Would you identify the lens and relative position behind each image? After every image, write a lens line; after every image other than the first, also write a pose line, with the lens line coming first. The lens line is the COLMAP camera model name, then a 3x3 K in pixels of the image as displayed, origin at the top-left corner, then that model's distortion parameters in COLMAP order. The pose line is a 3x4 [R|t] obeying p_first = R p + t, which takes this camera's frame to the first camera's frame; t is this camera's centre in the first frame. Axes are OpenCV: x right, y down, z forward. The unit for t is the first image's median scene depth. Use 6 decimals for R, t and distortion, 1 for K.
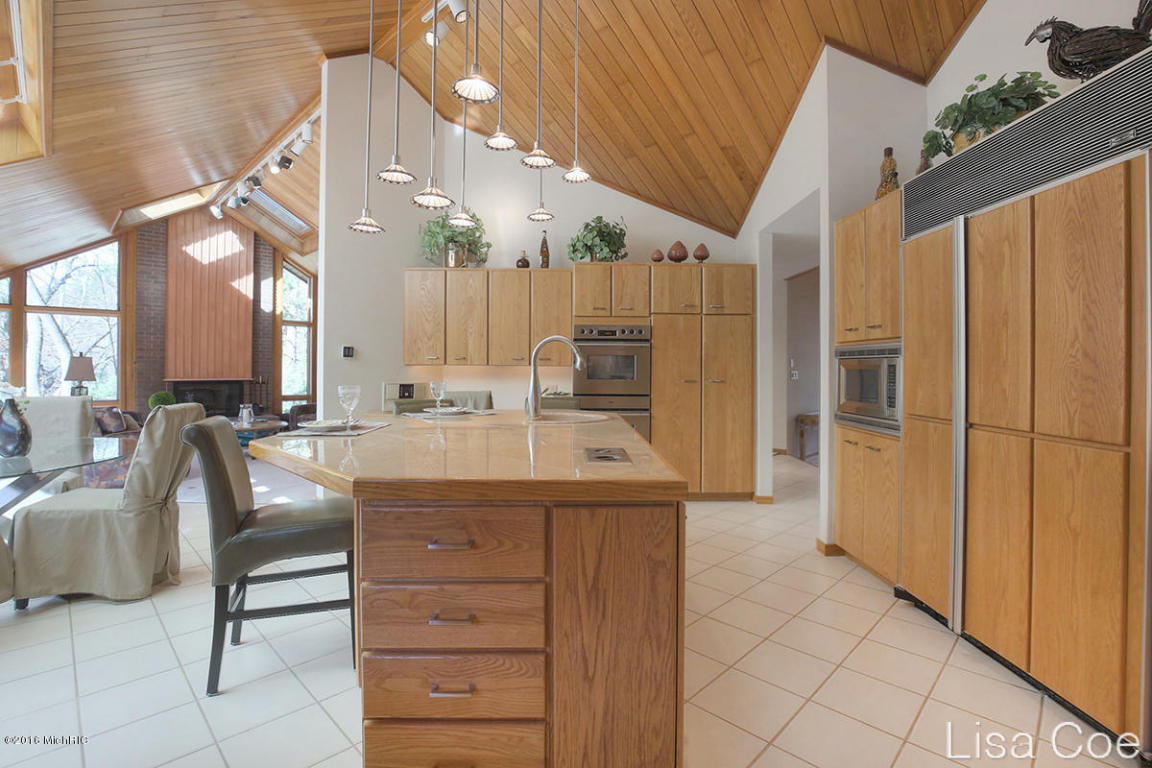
lens RADIAL K [[539.4, 0, 577.1], [0, 539.4, 359.5], [0, 0, 1]] dist [-0.029628, -0.000180]
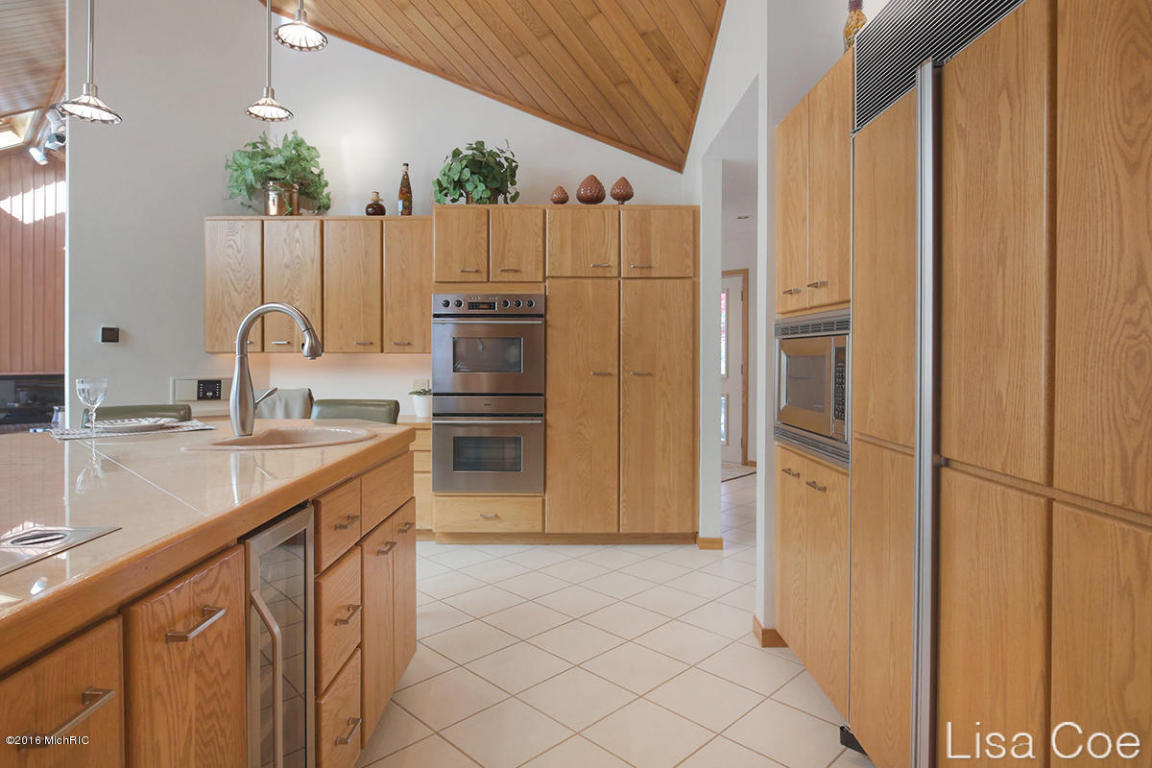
lens RADIAL K [[628.3, 0, 573.9], [0, 628.3, 355.1], [0, 0, 1]] dist [-0.014632, 0.000780]
pose [[0.999756, -0.005191, -0.021485, 0.186165], [0.005495, 0.999885, 0.014131, 0.004155], [0.021409, -0.014246, 0.999669, 0.179933]]
